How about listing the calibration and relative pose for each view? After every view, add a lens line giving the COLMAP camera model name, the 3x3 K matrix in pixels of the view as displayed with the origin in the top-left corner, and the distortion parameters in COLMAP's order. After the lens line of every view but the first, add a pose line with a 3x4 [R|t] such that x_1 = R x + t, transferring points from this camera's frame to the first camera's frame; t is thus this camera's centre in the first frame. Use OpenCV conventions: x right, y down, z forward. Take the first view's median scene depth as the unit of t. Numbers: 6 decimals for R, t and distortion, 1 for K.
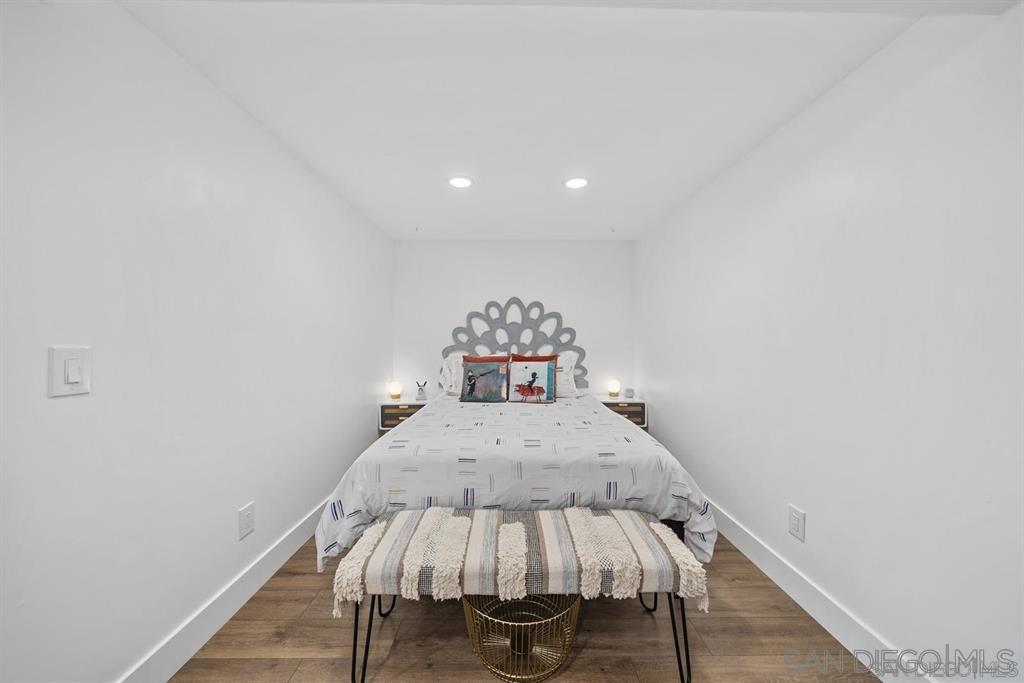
lens RADIAL K [[355.0, 0, 514.8], [0, 355.0, 336.8], [0, 0, 1]] dist [-0.000006, 0.000043]
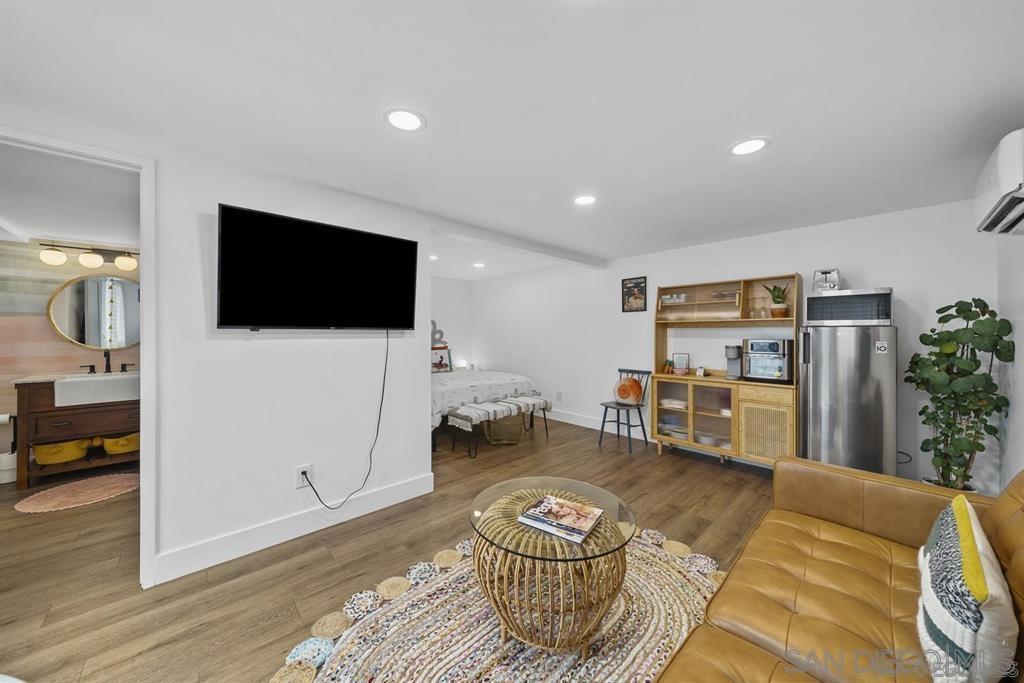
lens RADIAL K [[355.0, 0, 514.8], [0, 355.0, 336.8], [0, 0, 1]] dist [-0.000006, 0.000043]
pose [[0.735607, -0.008563, 0.677354, -0.896212], [0.000988, 0.999933, 0.011567, -0.016335], [-0.677408, -0.007839, 0.735566, -0.577219]]
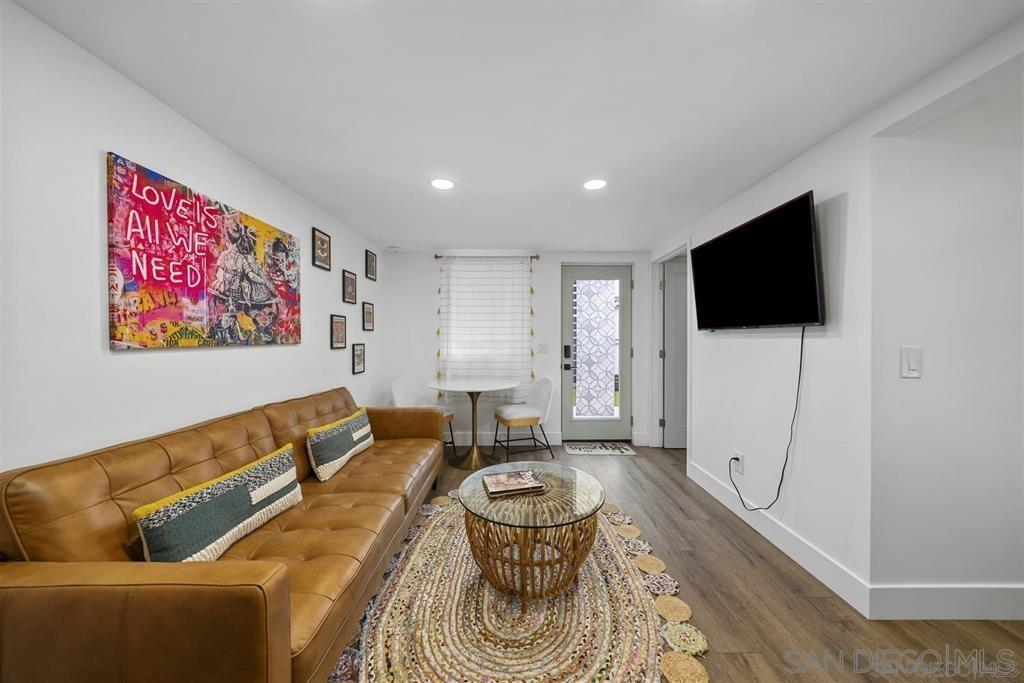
lens RADIAL K [[355.0, 0, 514.8], [0, 355.0, 336.8], [0, 0, 1]] dist [-0.000006, 0.000043]
pose [[-0.008158, -0.005992, -0.999949, 1.332574], [0.004776, 0.999970, -0.006031, 0.010754], [0.999955, -0.004825, -0.008129, 0.161492]]
